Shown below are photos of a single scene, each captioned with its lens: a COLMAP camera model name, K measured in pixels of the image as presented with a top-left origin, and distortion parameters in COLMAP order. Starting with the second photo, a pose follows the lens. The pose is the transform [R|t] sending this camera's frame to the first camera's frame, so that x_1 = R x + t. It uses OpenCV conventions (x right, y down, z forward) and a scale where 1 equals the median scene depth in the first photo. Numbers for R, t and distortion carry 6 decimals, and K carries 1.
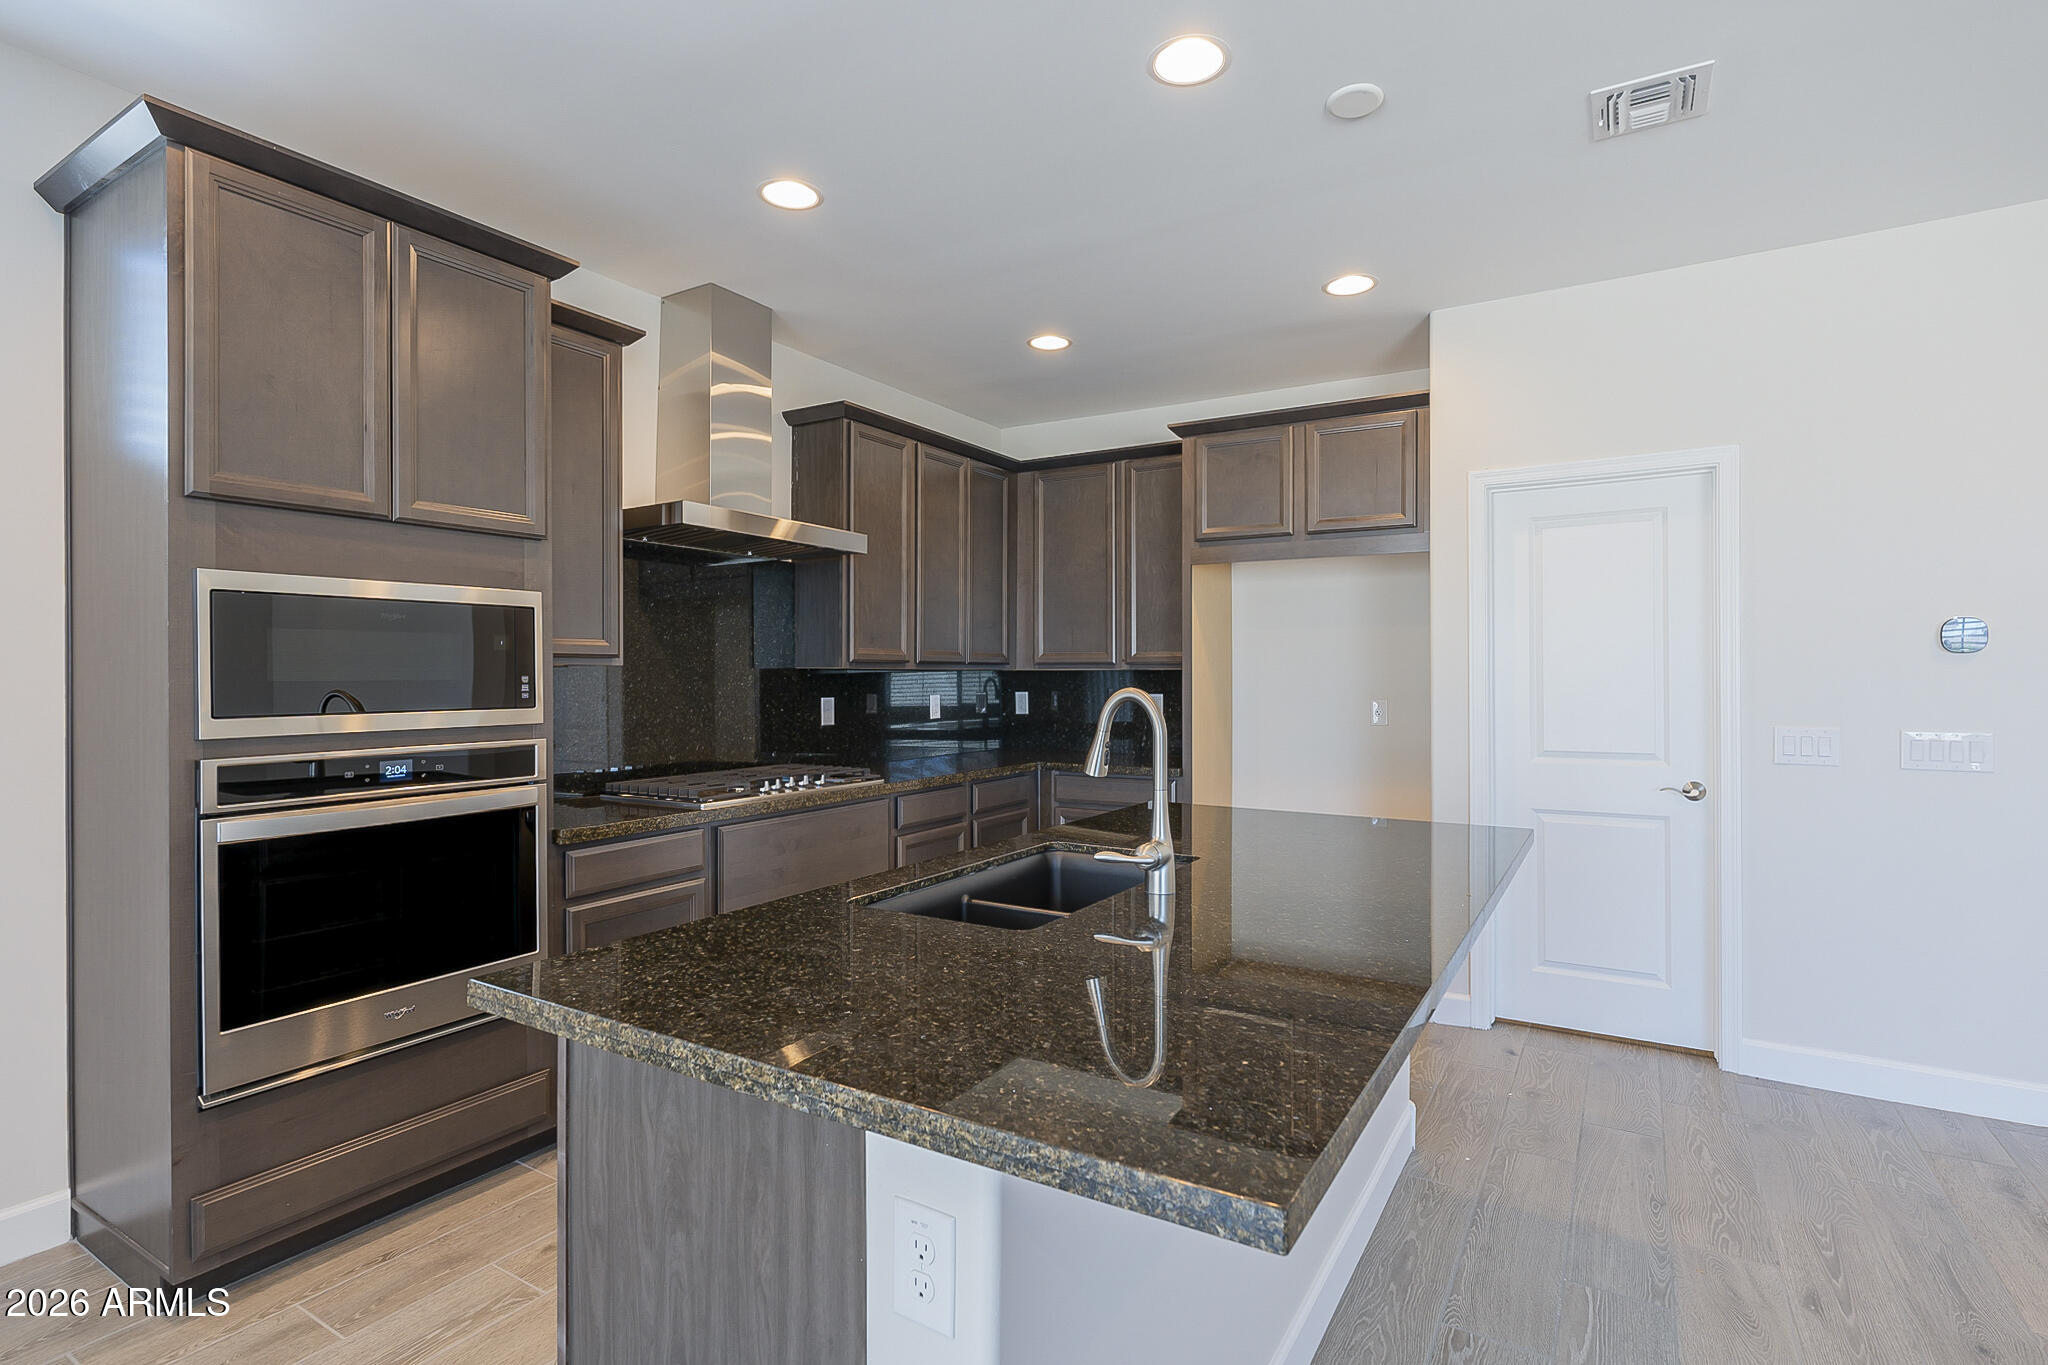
lens RADIAL K [[999.6, 0, 1025.6], [0, 999.6, 676.3], [0, 0, 1]] dist [-0.002820, 0.000284]
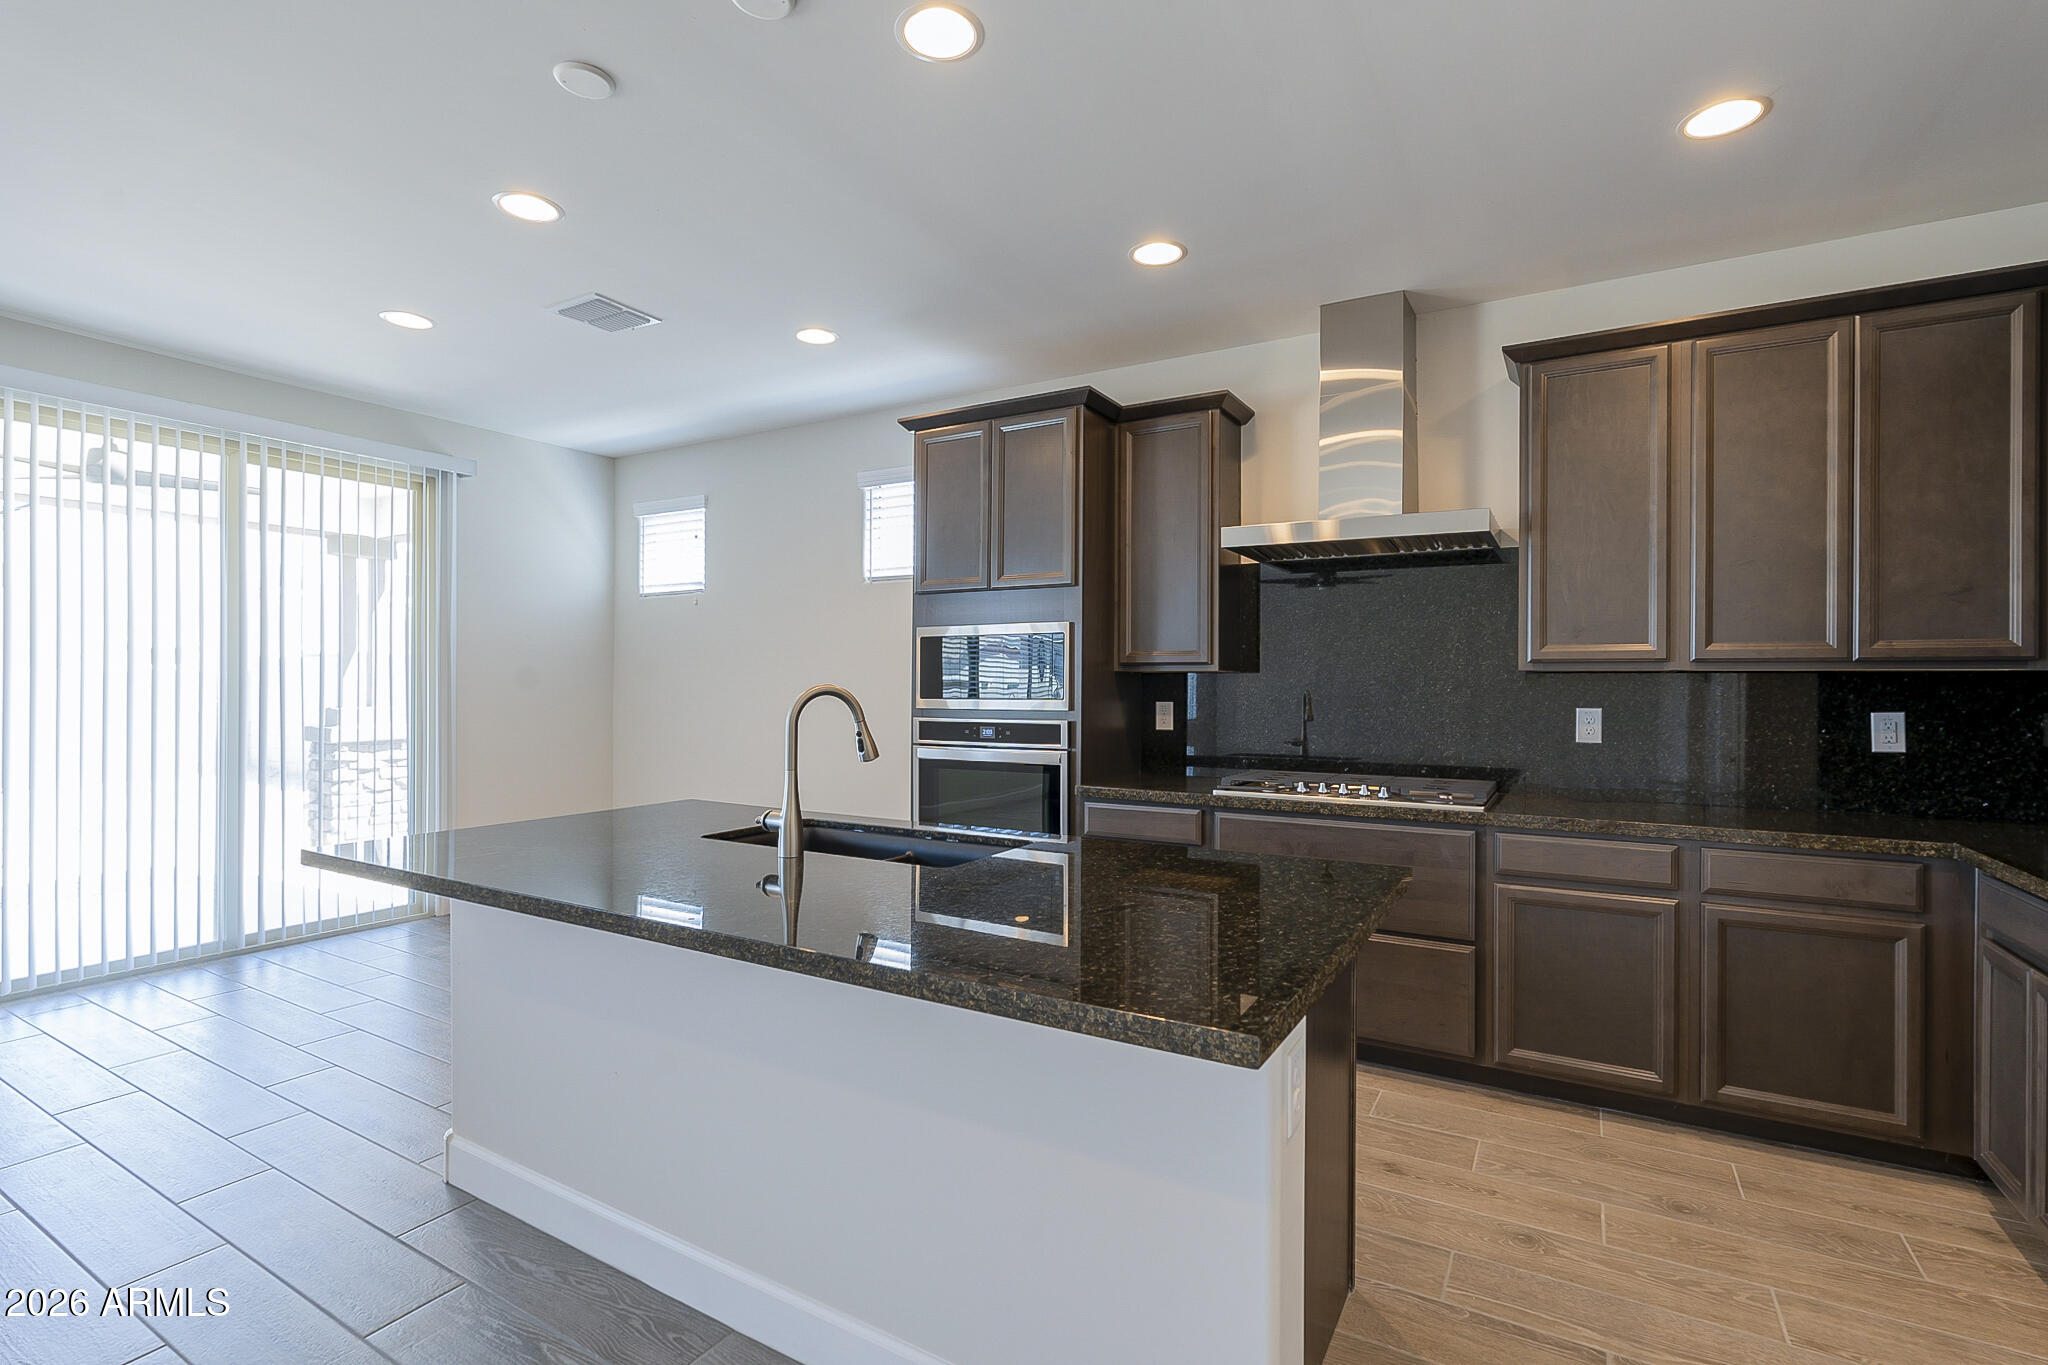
lens RADIAL K [[943.8, 0, 1024.0], [0, 943.8, 682.5], [0, 0, 1]] dist [-0.002233, 0.000383]
pose [[0.015676, -0.000782, -0.999877, 0.904877], [-0.005498, 0.999985, -0.000868, 0.007121], [0.999862, 0.005511, 0.015671, 0.902604]]
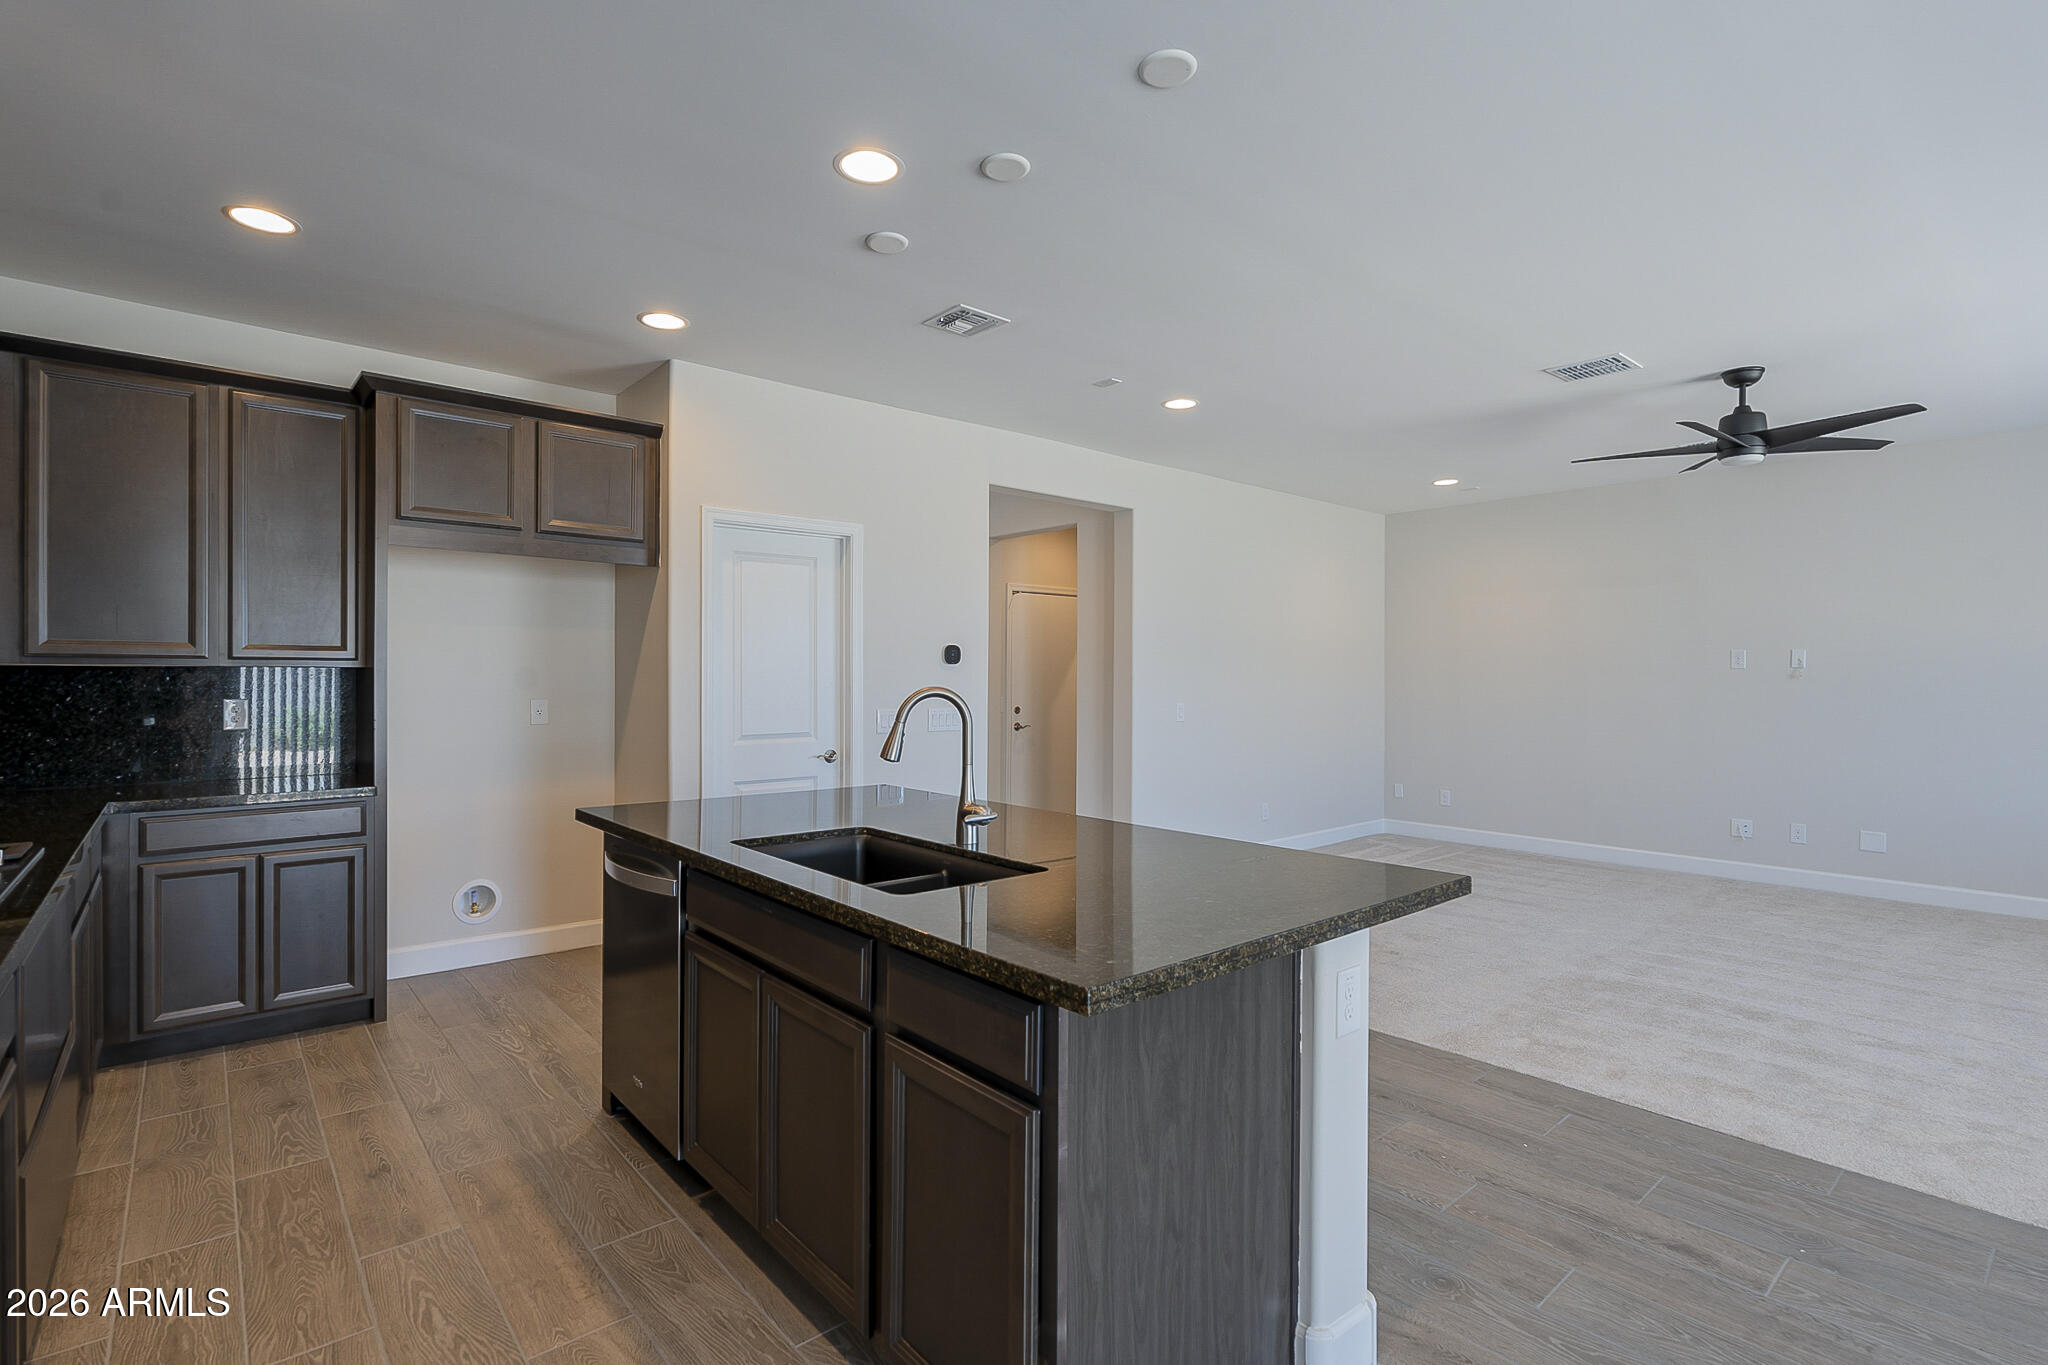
lens RADIAL K [[961.6, 0, 1025.5], [0, 961.6, 680.5], [0, 0, 1]] dist [-0.001581, -0.000040]
pose [[0.306279, -0.001697, 0.951940, -0.742952], [-0.002178, 0.999995, 0.002483, 0.001187], [-0.951939, -0.002834, 0.306274, 0.391765]]
